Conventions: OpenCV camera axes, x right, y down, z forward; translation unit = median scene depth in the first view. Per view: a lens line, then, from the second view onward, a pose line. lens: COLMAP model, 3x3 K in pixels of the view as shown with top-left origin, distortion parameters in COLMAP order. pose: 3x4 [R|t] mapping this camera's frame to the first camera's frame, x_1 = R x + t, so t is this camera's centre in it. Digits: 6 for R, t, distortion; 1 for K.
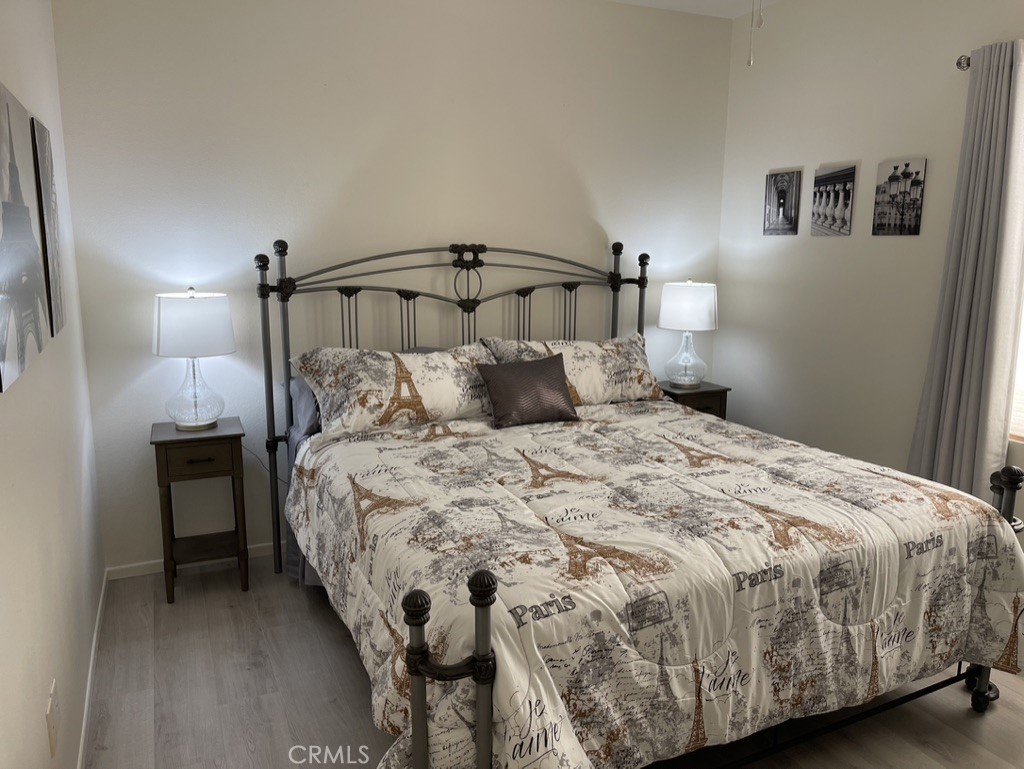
lens RADIAL K [[771.1, 0, 513.4], [0, 771.1, 385.1], [0, 0, 1]] dist [0.047717, -0.041936]
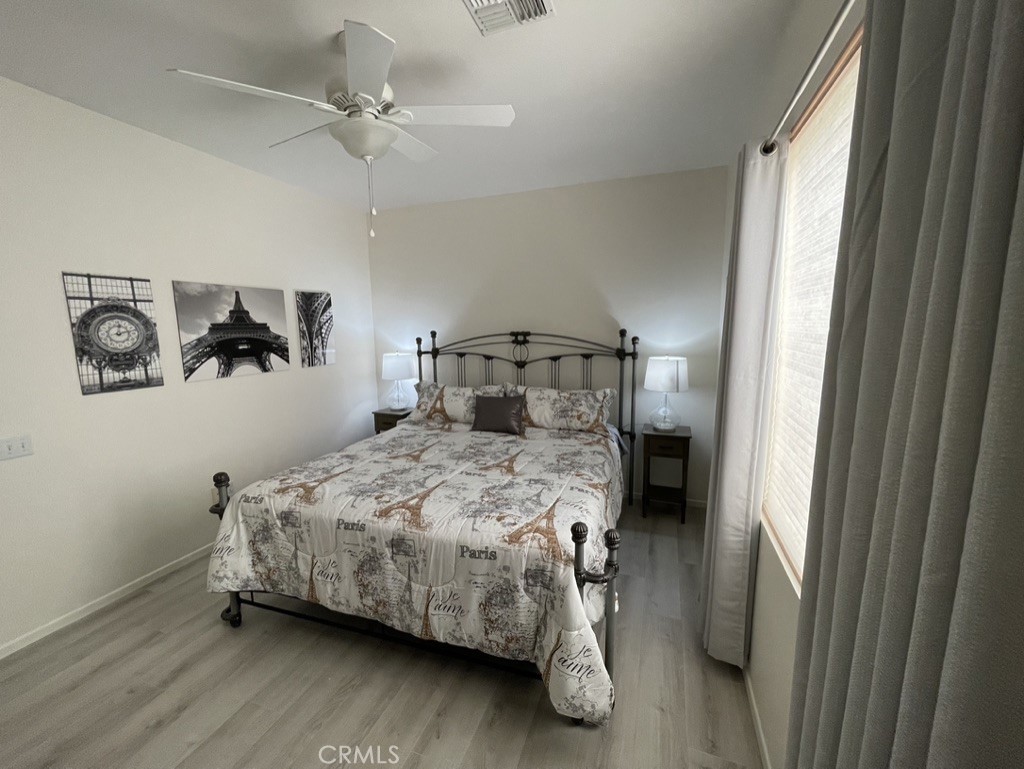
lens RADIAL K [[412.9, 0, 509.3], [0, 412.9, 394.1], [0, 0, 1]] dist [-0.006110, -0.000040]
pose [[0.705213, 0.095331, -0.702557, 0.653761], [-0.117390, 0.992942, 0.016901, -0.052615], [0.699209, 0.070554, 0.711427, 0.324719]]
